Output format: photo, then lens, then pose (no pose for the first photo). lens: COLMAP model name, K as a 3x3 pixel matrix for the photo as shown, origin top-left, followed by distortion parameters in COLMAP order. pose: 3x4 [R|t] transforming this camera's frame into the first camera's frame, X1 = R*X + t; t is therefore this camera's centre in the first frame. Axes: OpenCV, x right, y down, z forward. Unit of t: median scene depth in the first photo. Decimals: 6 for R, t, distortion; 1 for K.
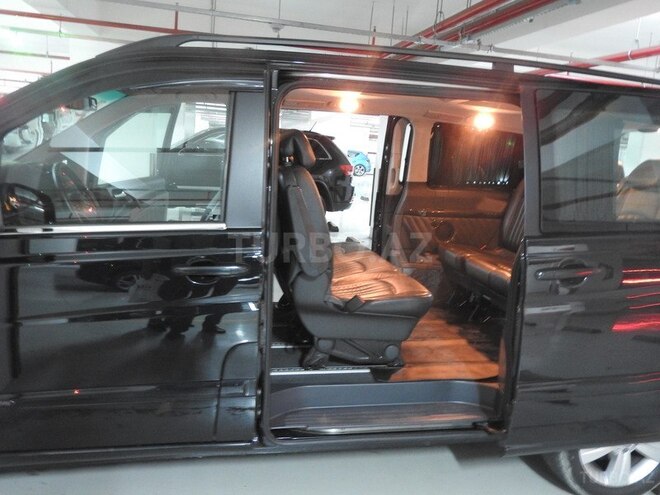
lens RADIAL K [[575.6, 0, 330.6], [0, 575.6, 245.8], [0, 0, 1]] dist [-0.017814, 0.006846]
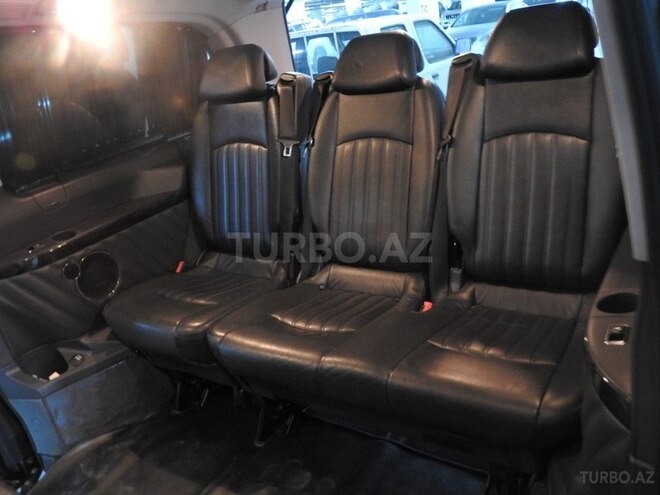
lens RADIAL K [[575.6, 0, 329.7], [0, 575.6, 244.4], [0, 0, 1]] dist [-0.017814, 0.006846]
pose [[0.604197, -0.428471, 0.671832, 0.021024], [0.317174, 0.902775, 0.290514, -0.117852], [-0.730990, 0.037560, 0.681354, 0.572559]]
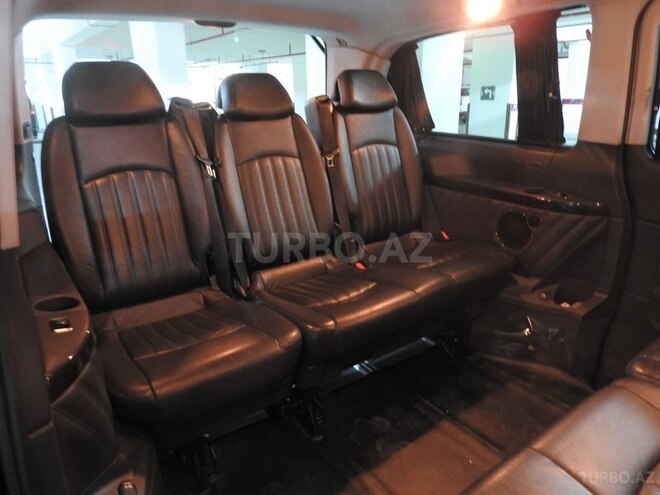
lens RADIAL K [[469.5, 0, 328.4], [0, 469.5, 248.4], [0, 0, 1]] dist [-0.004198, 0.000261]
pose [[-0.538928, -0.380825, 0.751351, -0.029984], [0.070908, 0.868293, 0.490958, -0.196076], [-0.839362, 0.317867, -0.440944, 1.052015]]
